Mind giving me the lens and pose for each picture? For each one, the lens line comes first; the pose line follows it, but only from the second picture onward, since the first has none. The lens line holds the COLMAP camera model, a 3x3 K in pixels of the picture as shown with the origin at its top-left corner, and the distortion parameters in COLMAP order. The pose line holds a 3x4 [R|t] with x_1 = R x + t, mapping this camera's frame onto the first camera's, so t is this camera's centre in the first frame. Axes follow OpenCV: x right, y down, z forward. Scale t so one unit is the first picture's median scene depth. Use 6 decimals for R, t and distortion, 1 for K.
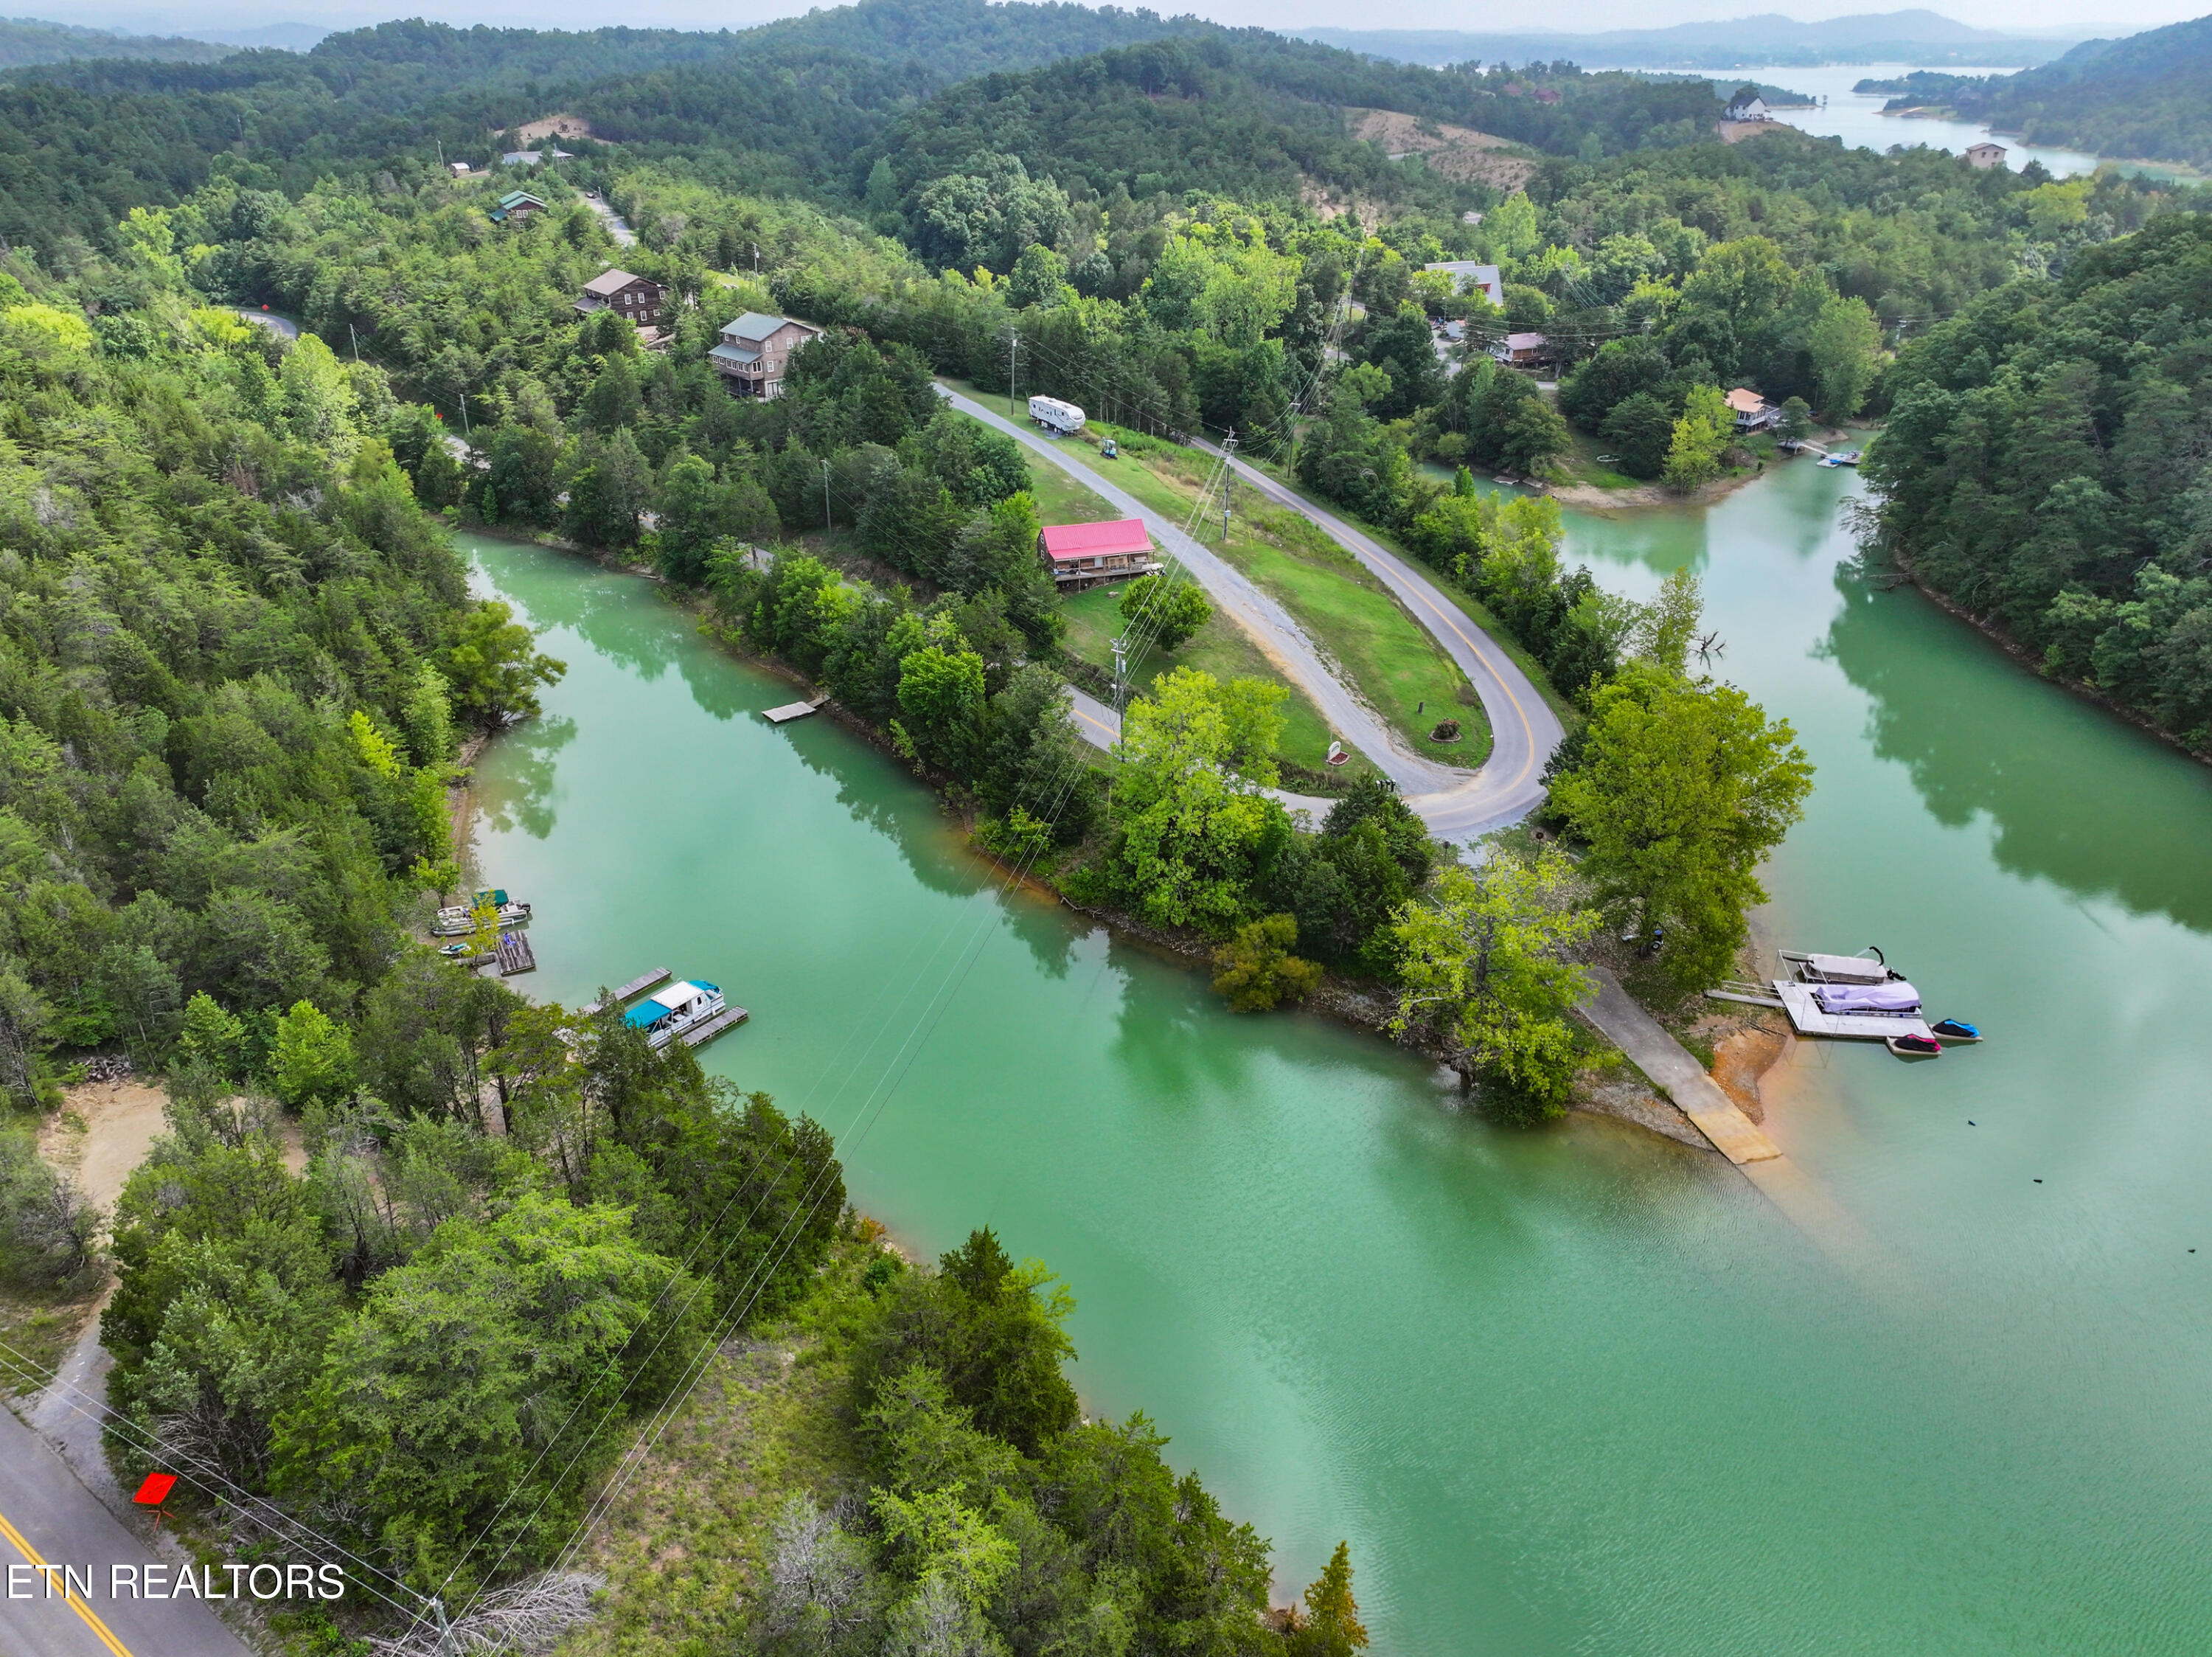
lens RADIAL K [[1559.0, 0, 1106.0], [0, 1559.0, 828.5], [0, 0, 1]] dist [-0.008712, 0.020258]
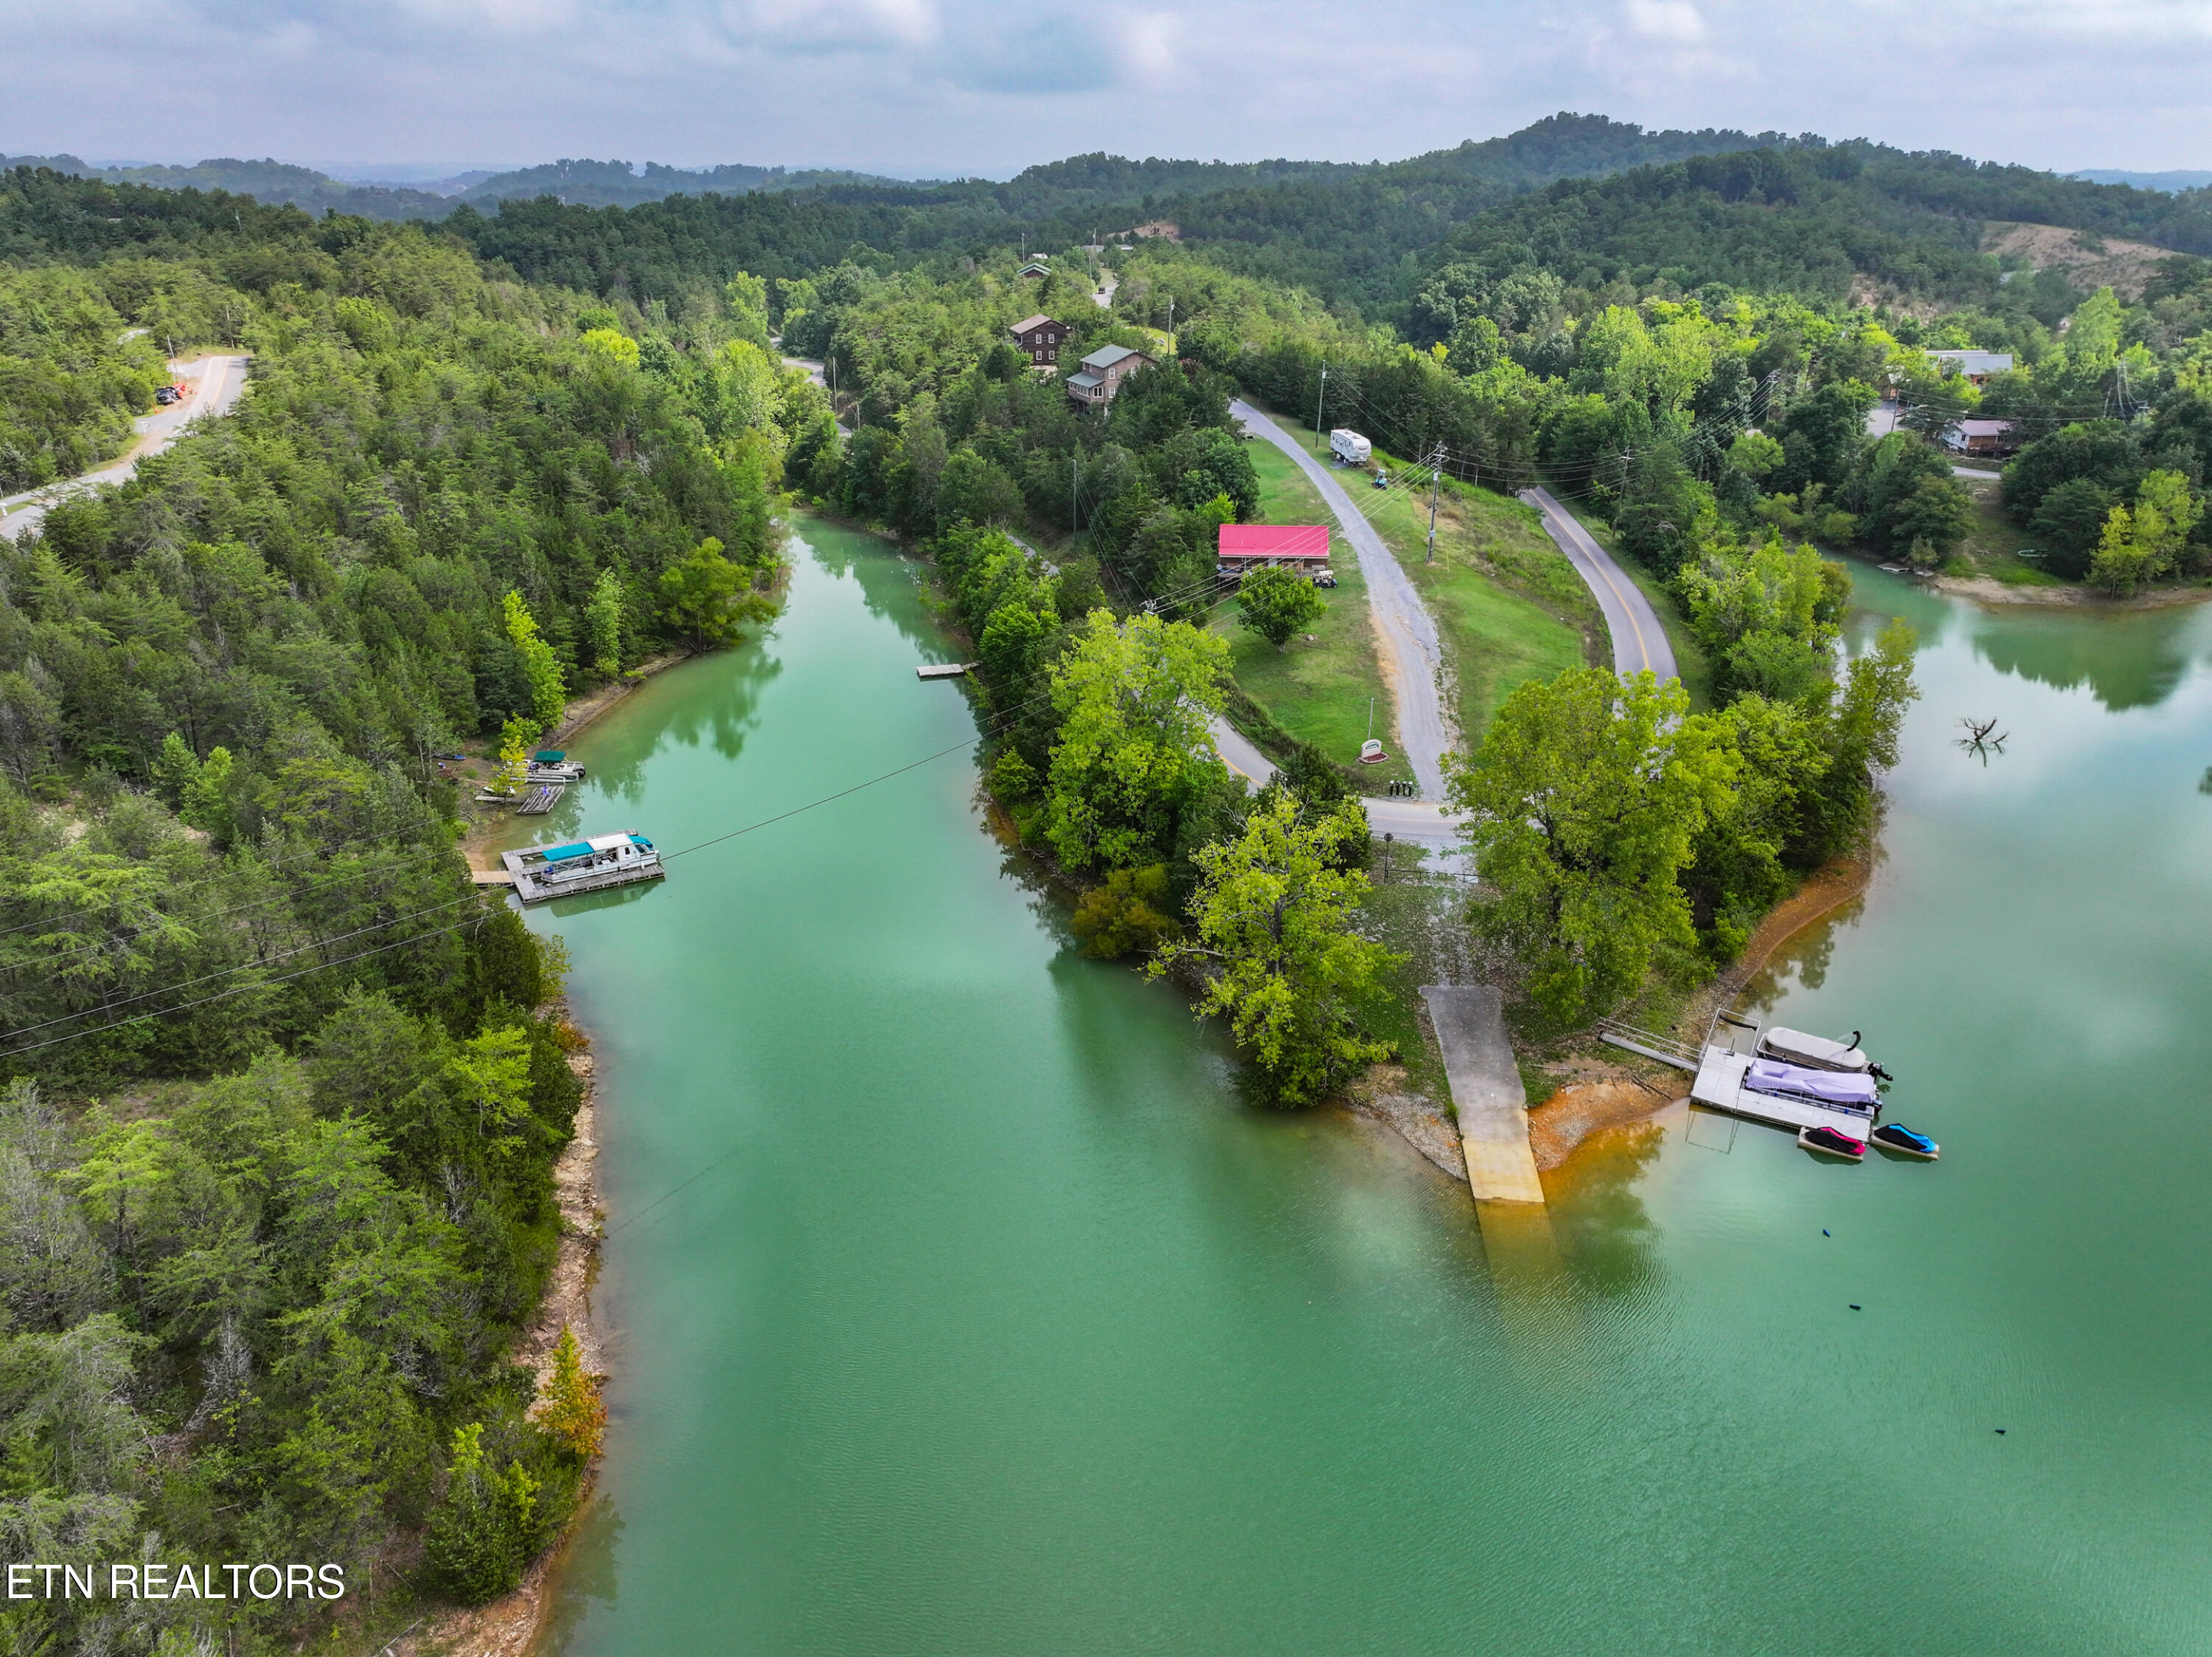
lens RADIAL K [[1559.0, 0, 1106.0], [0, 1559.0, 828.5], [0, 0, 1]] dist [-0.008712, 0.020258]
pose [[0.913772, 0.150427, -0.377349, 0.216831], [-0.180872, 0.982413, -0.046361, 0.040863], [0.363738, 0.110615, 0.924910, 0.056993]]
